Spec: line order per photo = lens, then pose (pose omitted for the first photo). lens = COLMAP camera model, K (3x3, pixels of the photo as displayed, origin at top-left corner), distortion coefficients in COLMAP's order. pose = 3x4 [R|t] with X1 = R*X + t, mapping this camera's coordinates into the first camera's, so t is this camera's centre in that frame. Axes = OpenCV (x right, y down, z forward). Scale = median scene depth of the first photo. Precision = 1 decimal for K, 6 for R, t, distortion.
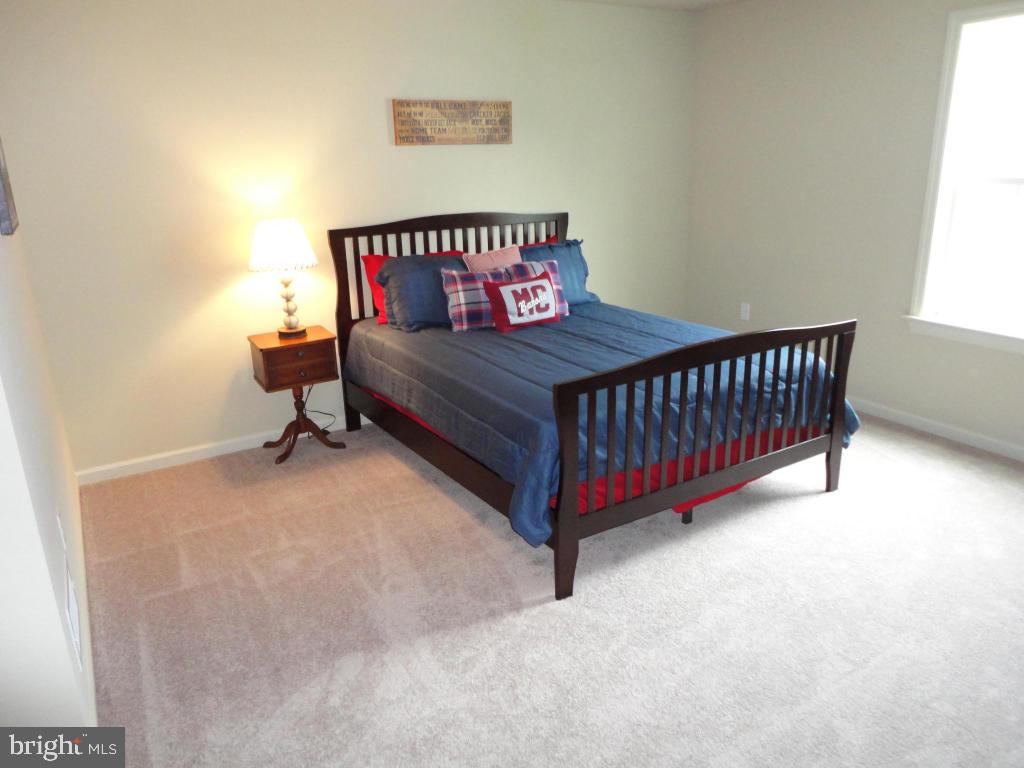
lens RADIAL K [[746.6, 0, 509.4], [0, 746.6, 387.6], [0, 0, 1]] dist [-0.005109, 0.005219]
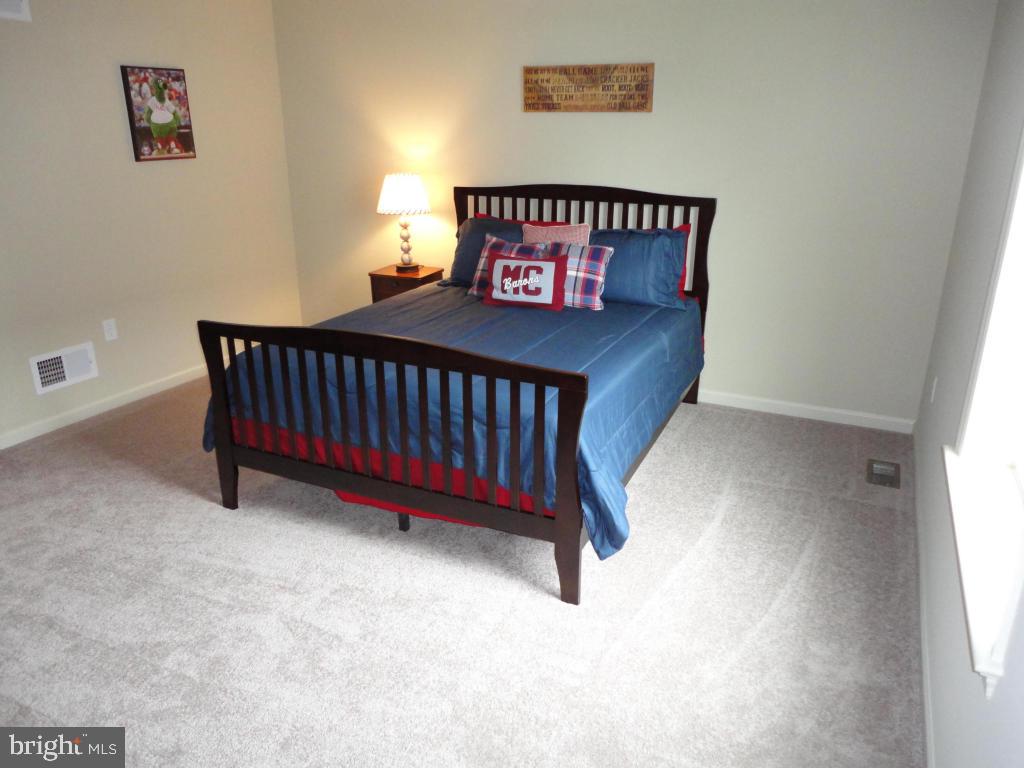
lens RADIAL K [[746.6, 0, 510.9], [0, 746.6, 383.0], [0, 0, 1]] dist [-0.005109, 0.005219]
pose [[0.536555, 0.301910, -0.788010, 0.774054], [-0.267206, 0.946544, 0.180708, -0.153528], [0.800444, 0.113601, 0.588545, 0.425579]]
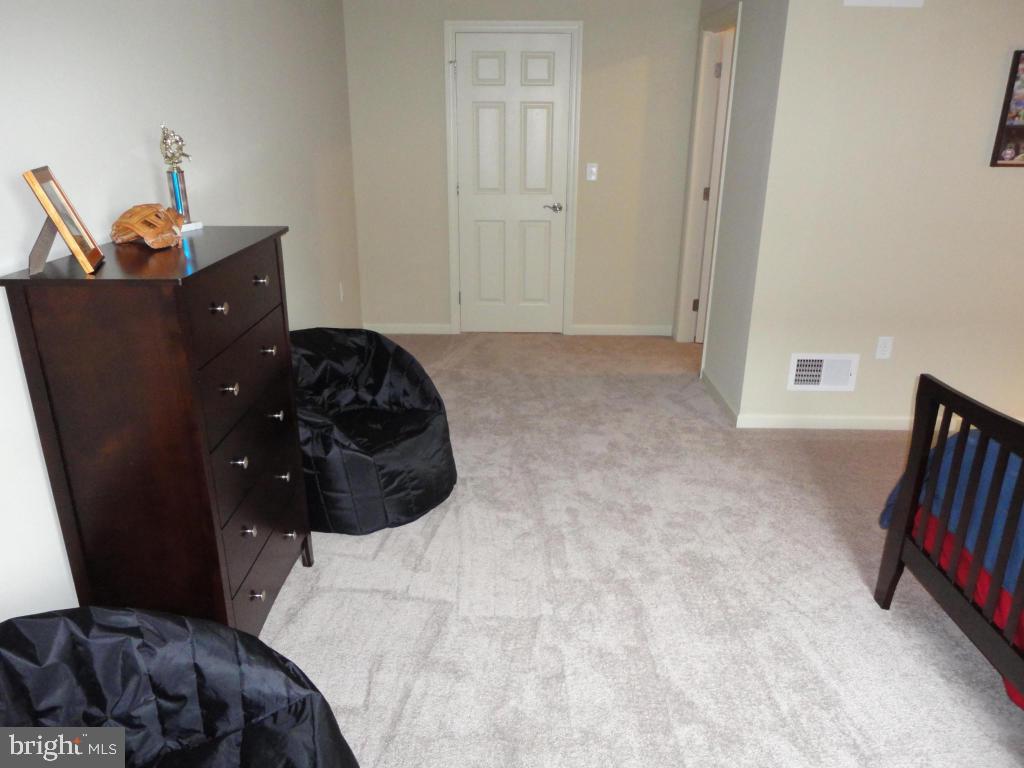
lens RADIAL K [[746.6, 0, 511.0], [0, 746.6, 378.1], [0, 0, 1]] dist [-0.005109, 0.005219]
pose [[-0.518294, 0.305562, -0.798751, 0.639382], [-0.260789, 0.833033, 0.487898, -0.189971], [0.814469, 0.461180, -0.352069, 0.545936]]
